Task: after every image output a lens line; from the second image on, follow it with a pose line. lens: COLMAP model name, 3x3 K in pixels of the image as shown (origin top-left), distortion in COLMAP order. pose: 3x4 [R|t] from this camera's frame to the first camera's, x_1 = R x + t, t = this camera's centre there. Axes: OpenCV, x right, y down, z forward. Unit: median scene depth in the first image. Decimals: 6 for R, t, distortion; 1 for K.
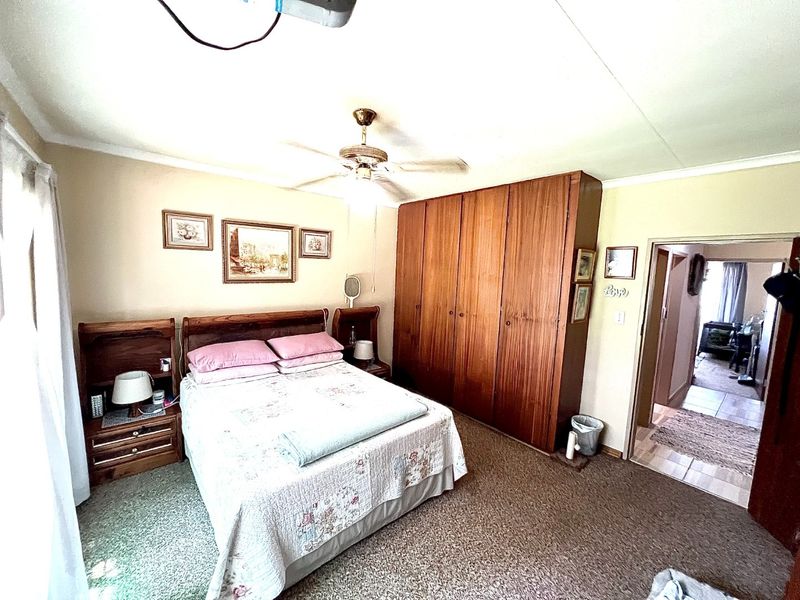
lens RADIAL K [[320.4, 0, 396.5], [0, 320.4, 300.6], [0, 0, 1]] dist [-0.001485, -0.000455]
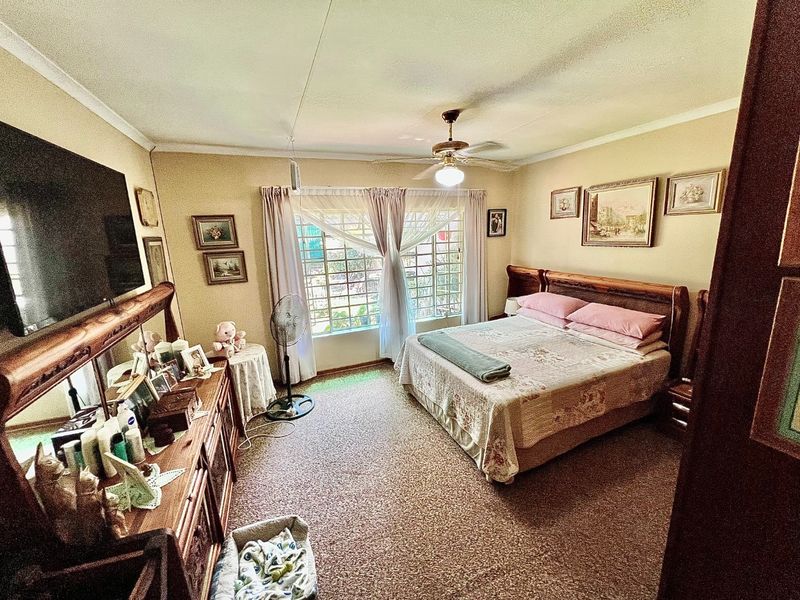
lens RADIAL K [[320.4, 0, 398.2], [0, 320.4, 298.3], [0, 0, 1]] dist [-0.001485, -0.000455]
pose [[-0.302540, 0.173380, -0.937235, 0.745847], [-0.073961, 0.976081, 0.204441, -0.055122], [0.950263, 0.131170, -0.282480, 0.707992]]
